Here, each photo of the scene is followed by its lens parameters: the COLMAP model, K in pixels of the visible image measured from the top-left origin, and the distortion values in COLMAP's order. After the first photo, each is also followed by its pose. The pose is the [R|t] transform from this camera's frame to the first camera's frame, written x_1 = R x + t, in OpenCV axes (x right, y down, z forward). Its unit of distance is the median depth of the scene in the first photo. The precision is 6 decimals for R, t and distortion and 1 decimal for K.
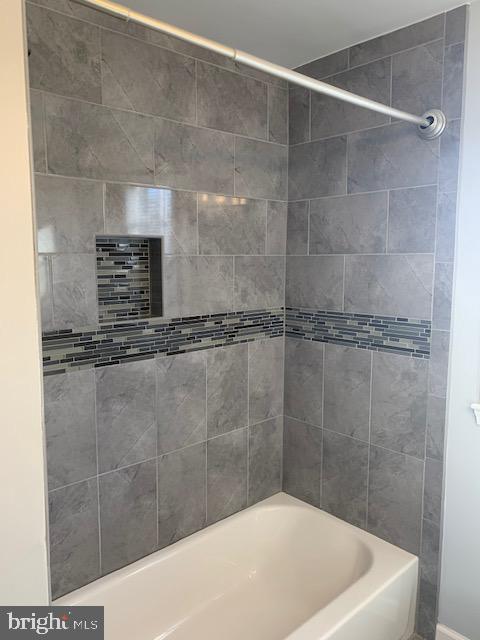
lens RADIAL K [[489.1, 0, 243.0], [0, 489.1, 318.3], [0, 0, 1]] dist [0.050187, -0.056468]
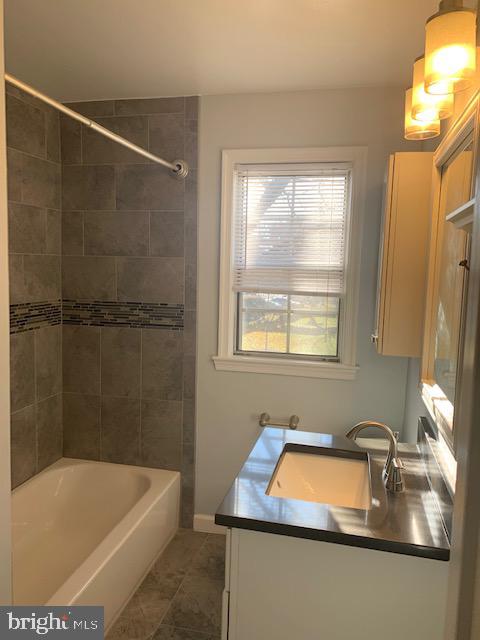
lens RADIAL K [[489.1, 0, 238.4], [0, 489.1, 319.6], [0, 0, 1]] dist [0.050187, -0.056468]
pose [[0.830806, -0.044253, 0.554800, -0.249884], [0.046465, 0.998869, 0.010092, 0.038121], [-0.554619, 0.017394, 0.831923, -0.253572]]
